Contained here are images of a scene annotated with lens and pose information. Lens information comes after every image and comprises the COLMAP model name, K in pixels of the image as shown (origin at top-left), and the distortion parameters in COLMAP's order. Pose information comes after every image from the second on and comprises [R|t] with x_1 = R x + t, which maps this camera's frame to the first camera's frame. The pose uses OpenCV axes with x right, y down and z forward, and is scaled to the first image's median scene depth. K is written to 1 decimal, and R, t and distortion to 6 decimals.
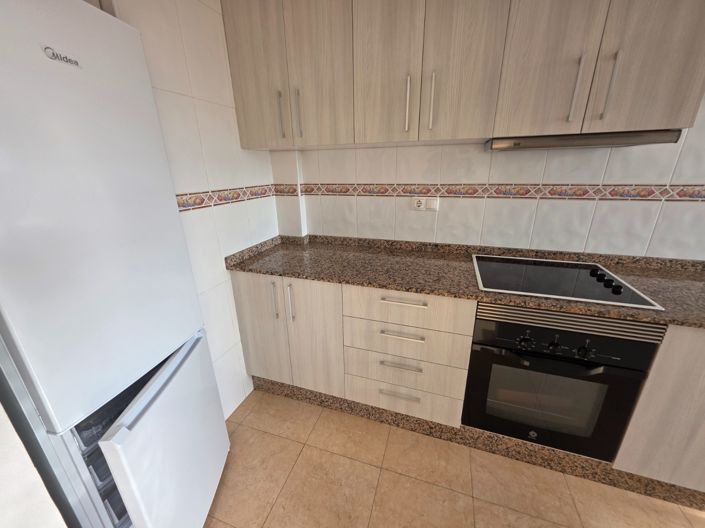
lens RADIAL K [[281.3, 0, 354.7], [0, 281.3, 261.7], [0, 0, 1]] dist [0.006755, -0.000671]
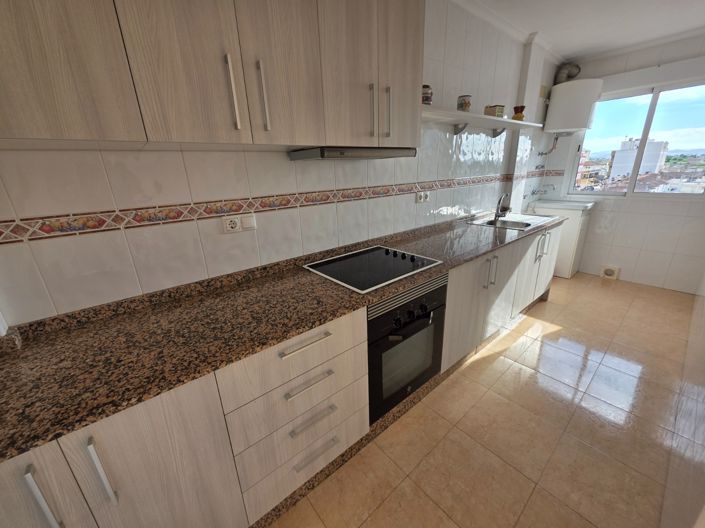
lens RADIAL K [[281.3, 0, 349.3], [0, 281.3, 260.9], [0, 0, 1]] dist [0.006755, -0.000671]
pose [[0.530022, -0.268201, 0.804453, -0.306240], [0.298672, 0.946918, 0.118915, -0.124072], [-0.793645, 0.177240, 0.581992, 0.354392]]
